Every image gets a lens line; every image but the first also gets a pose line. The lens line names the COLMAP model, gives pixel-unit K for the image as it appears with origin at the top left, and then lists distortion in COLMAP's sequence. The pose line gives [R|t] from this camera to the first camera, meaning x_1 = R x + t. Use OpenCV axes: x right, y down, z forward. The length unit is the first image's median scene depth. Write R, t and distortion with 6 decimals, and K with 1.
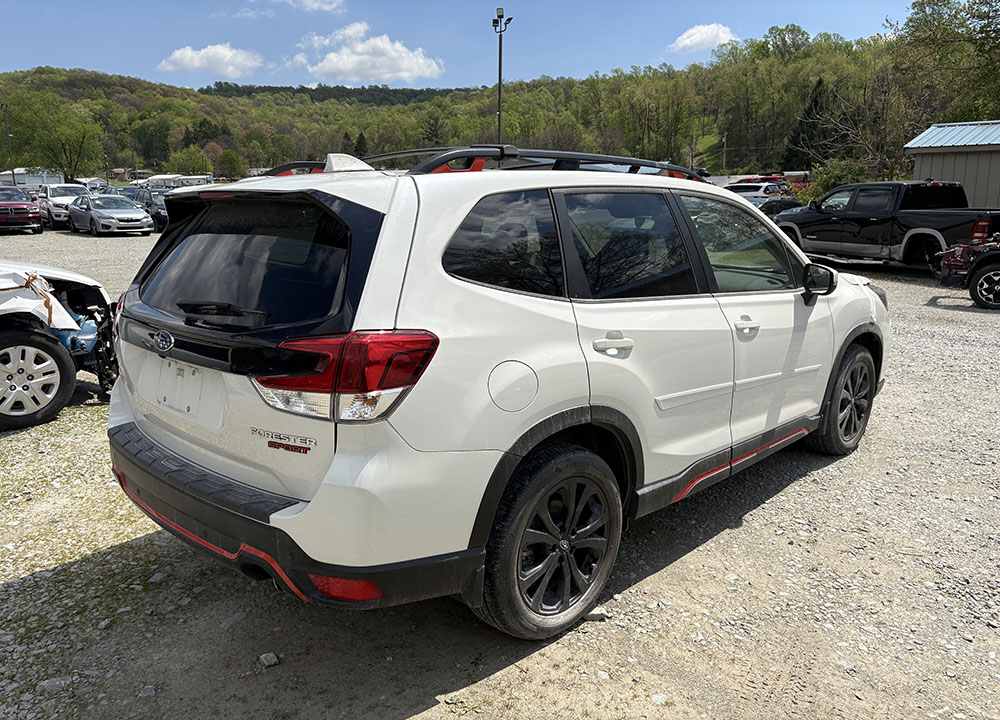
lens RADIAL K [[830.4, 0, 500.0], [0, 830.4, 360.0], [0, 0, 1]] dist [0.004424, 0.003453]
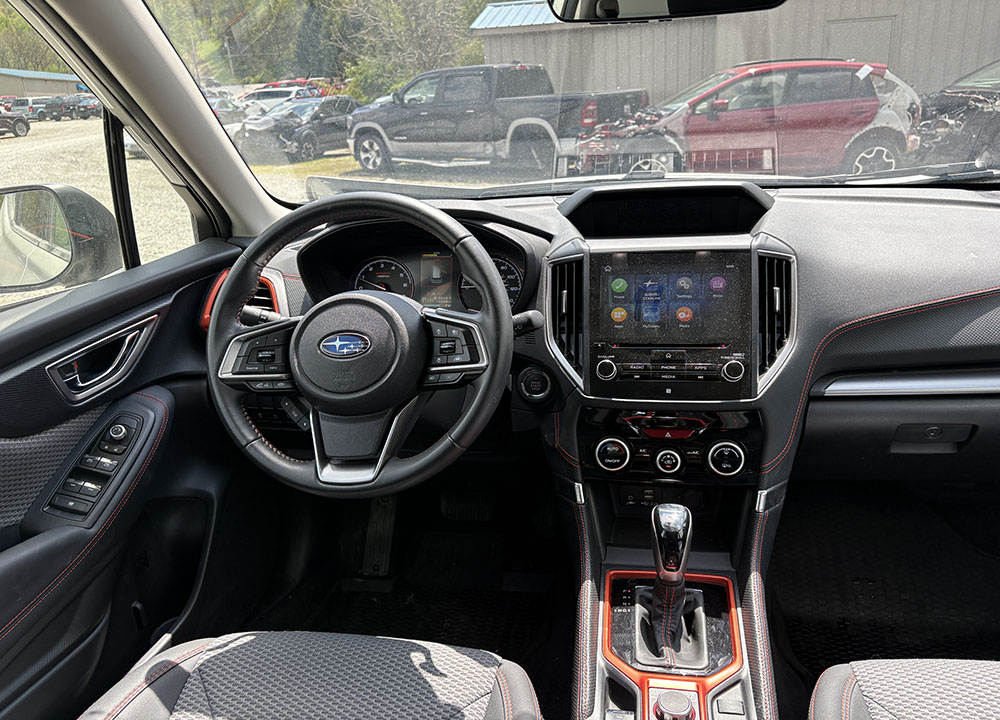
lens RADIAL K [[830.4, 0, 500.0], [0, 830.4, 360.0], [0, 0, 1]] dist [0.004424, 0.003453]
pose [[0.842026, -0.200136, 0.500937, 0.004995], [0.152585, 0.979070, 0.134681, -0.027861], [-0.517407, -0.036969, 0.854941, 0.225742]]
